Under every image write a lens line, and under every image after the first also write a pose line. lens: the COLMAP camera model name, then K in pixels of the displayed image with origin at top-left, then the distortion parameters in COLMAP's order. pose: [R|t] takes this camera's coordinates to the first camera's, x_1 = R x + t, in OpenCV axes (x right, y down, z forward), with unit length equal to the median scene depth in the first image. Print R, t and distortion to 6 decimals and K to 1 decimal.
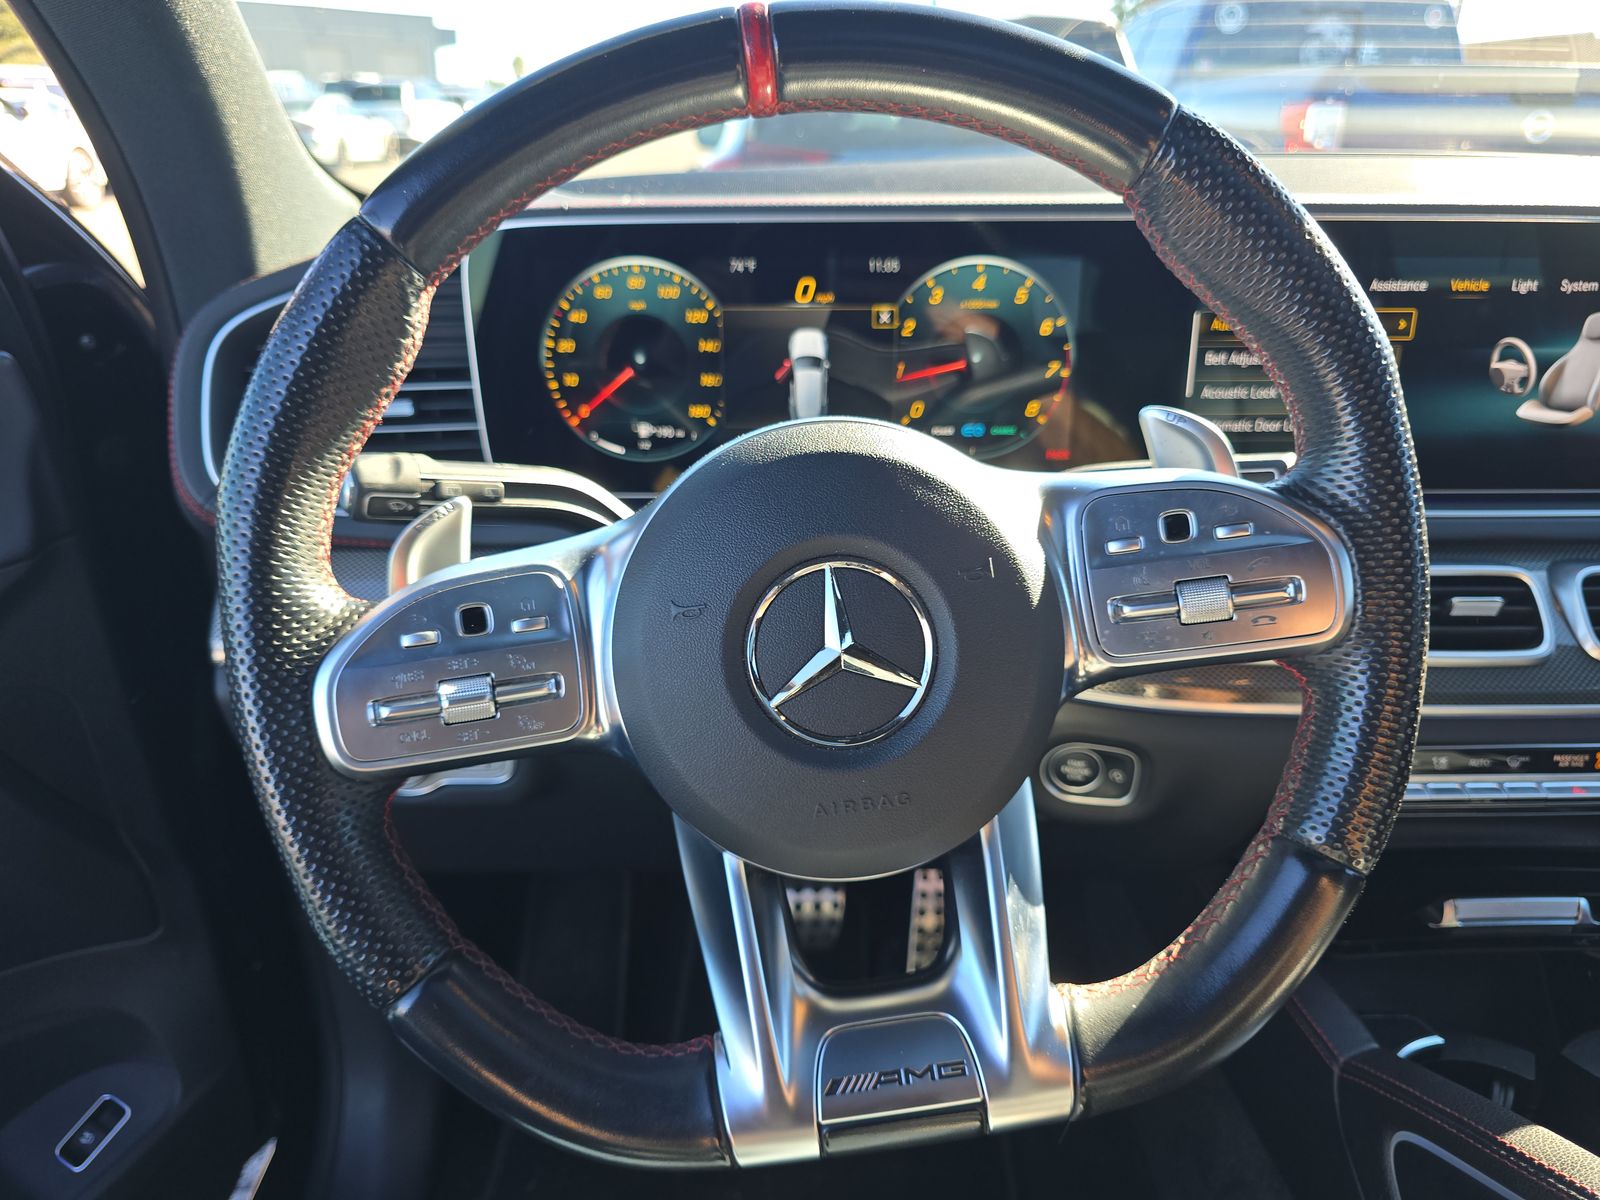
lens RADIAL K [[1111.0, 0, 800.0], [0, 1111.0, 600.0], [0, 0, 1]] dist [0.004210, -0.033320]
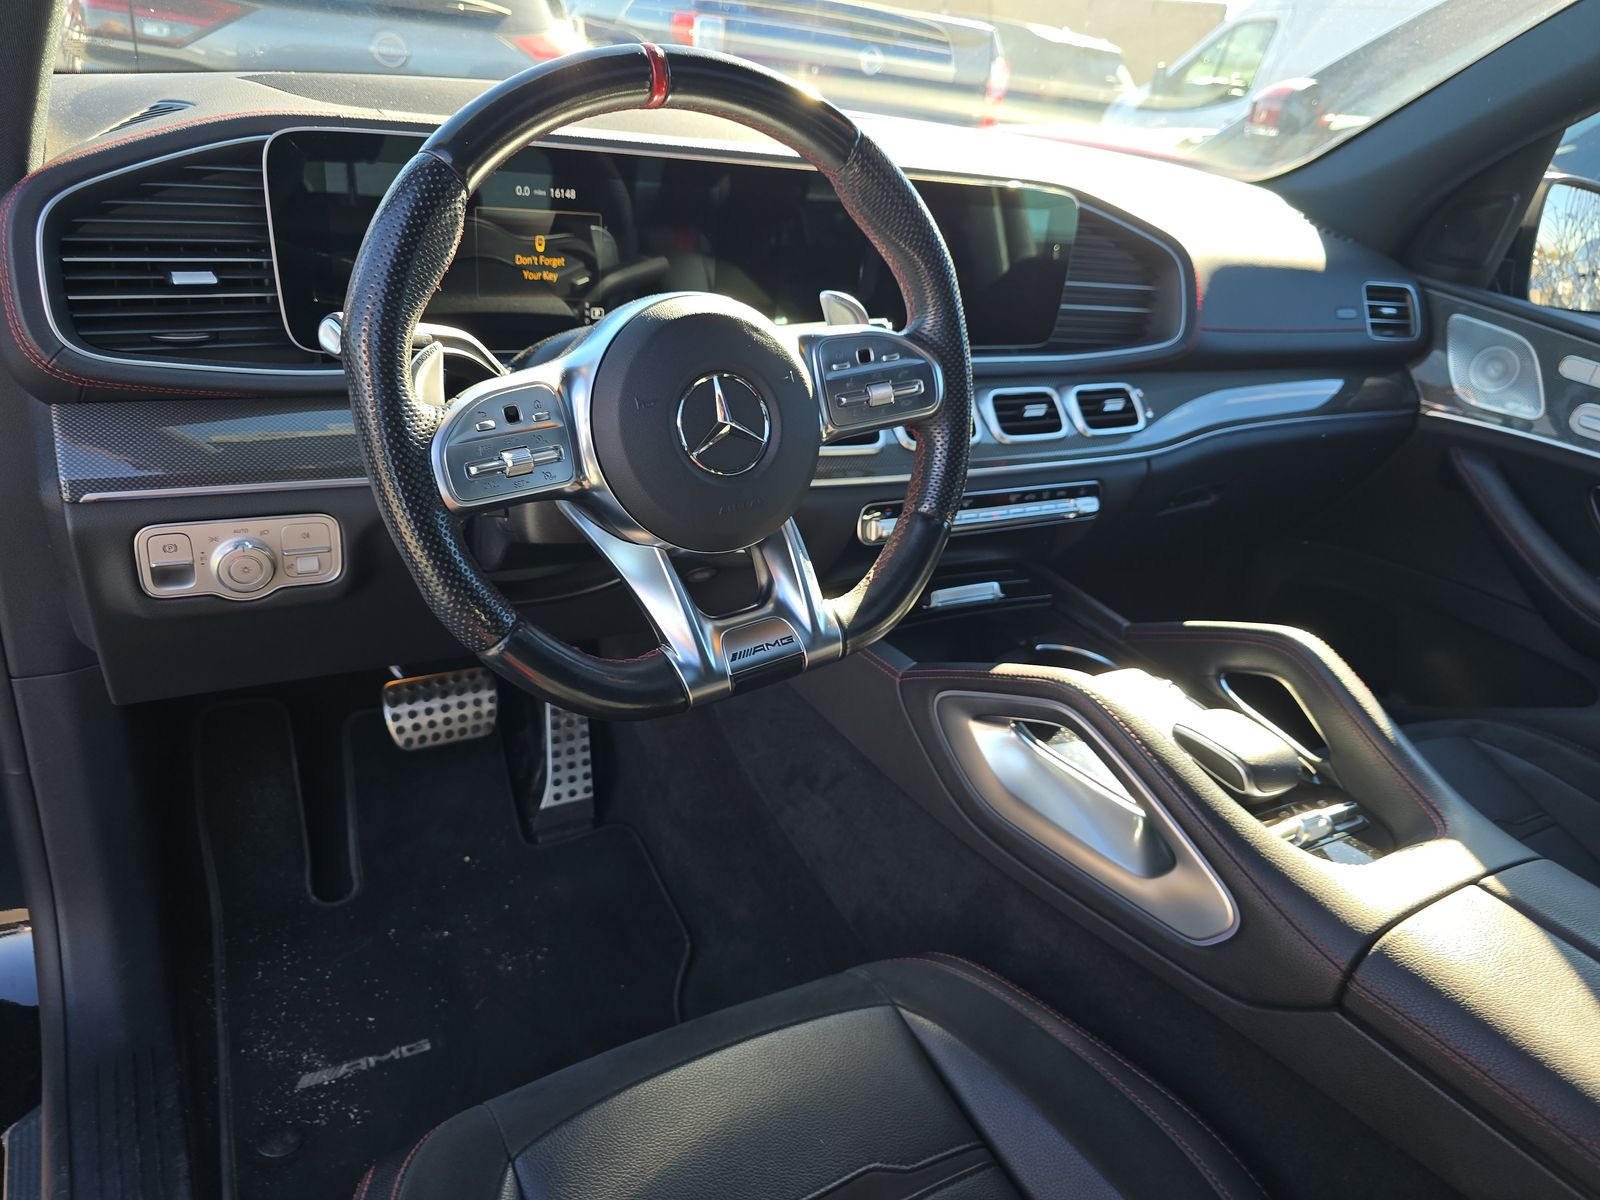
lens RADIAL K [[1062.9, 0, 800.0], [0, 1062.9, 600.0], [0, 0, 1]] dist [-0.029868, 0.000527]
pose [[0.867762, -0.112729, 0.484026, -0.696210], [0.055487, 0.989822, 0.131051, 0.105806], [-0.493872, -0.086864, 0.865185, -0.573602]]
